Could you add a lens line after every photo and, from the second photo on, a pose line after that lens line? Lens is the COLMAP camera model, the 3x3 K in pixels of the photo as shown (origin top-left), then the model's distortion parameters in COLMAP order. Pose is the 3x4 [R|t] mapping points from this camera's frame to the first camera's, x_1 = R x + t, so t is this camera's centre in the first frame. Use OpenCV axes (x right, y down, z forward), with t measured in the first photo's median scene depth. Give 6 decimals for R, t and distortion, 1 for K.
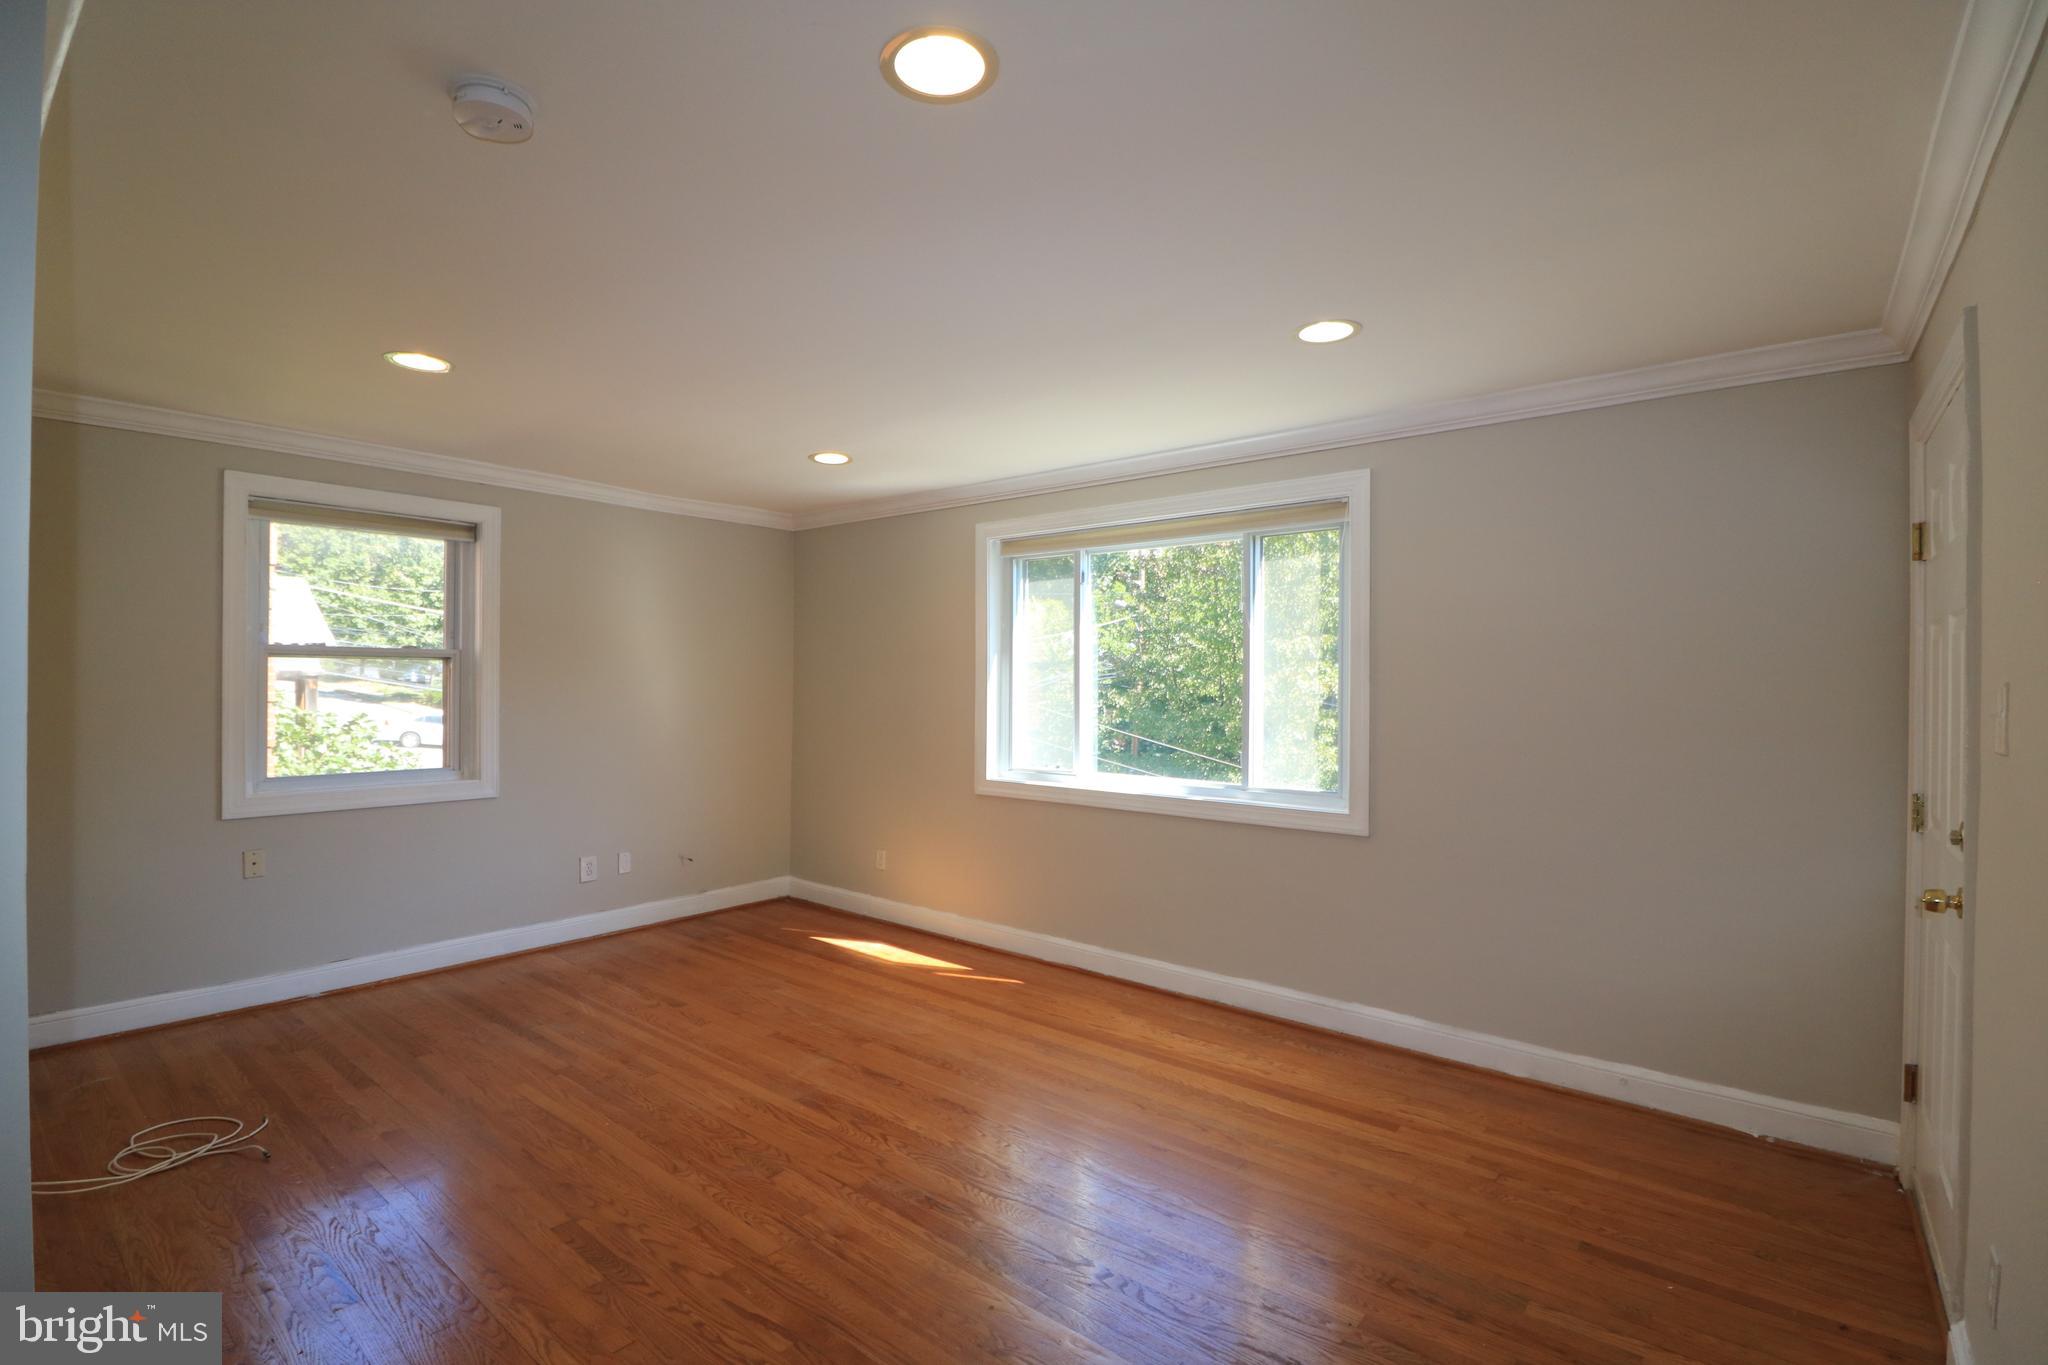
lens RADIAL K [[941.6, 0, 1017.4], [0, 941.6, 685.4], [0, 0, 1]] dist [-0.012828, -0.002830]
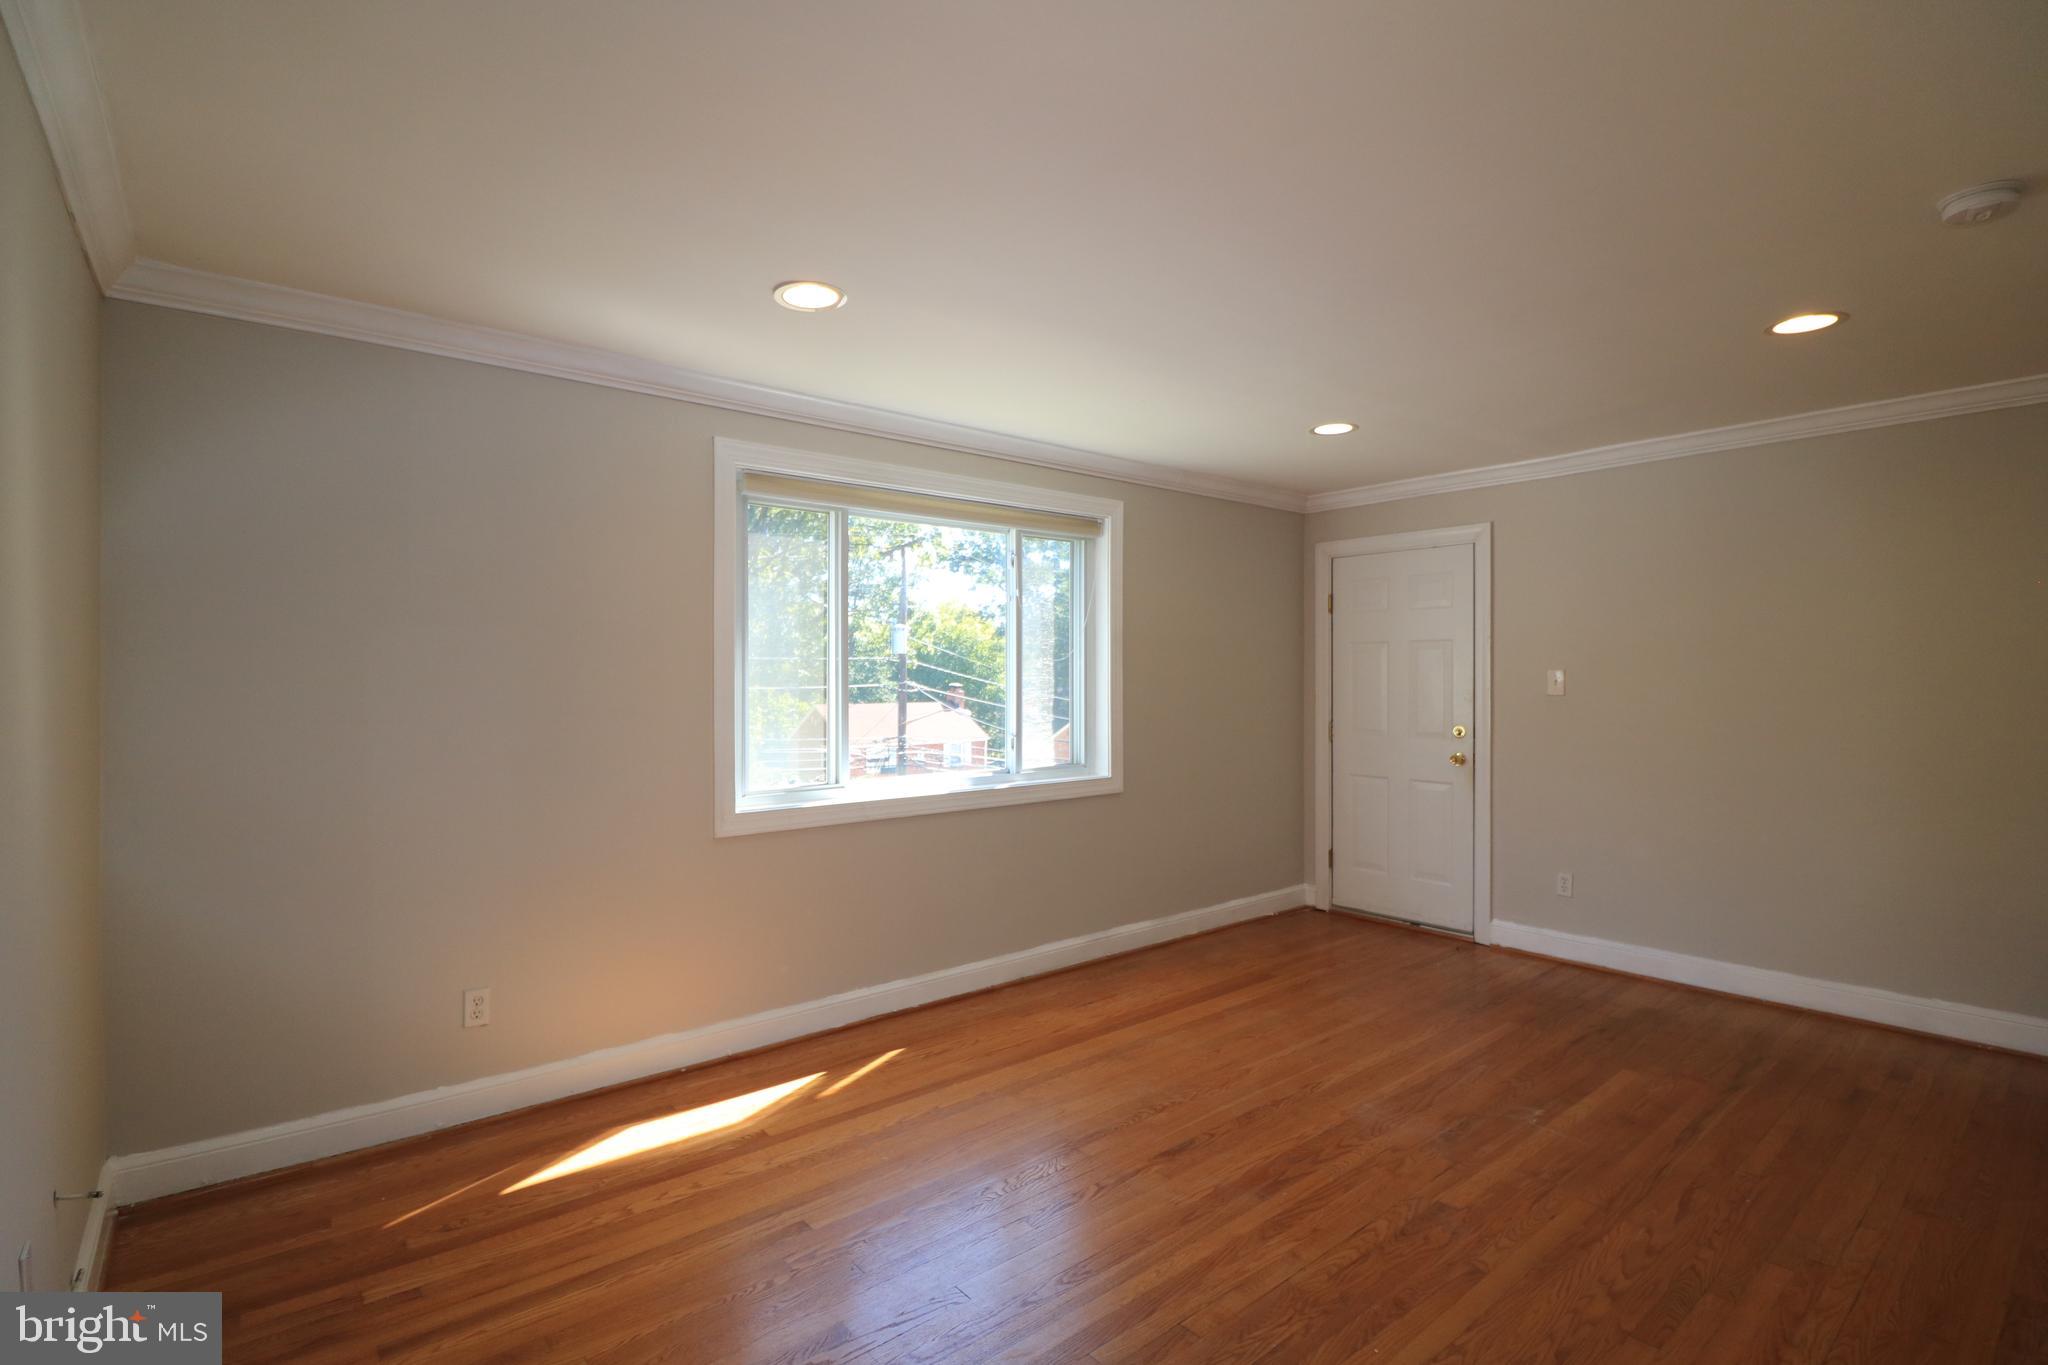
lens RADIAL K [[941.6, 0, 1015.1], [0, 941.6, 678.7], [0, 0, 1]] dist [-0.012828, -0.002830]
pose [[0.198134, -0.014994, 0.980060, -0.781423], [0.002514, 0.999887, 0.014789, -0.009735], [-0.980172, -0.000466, 0.198150, 0.778777]]
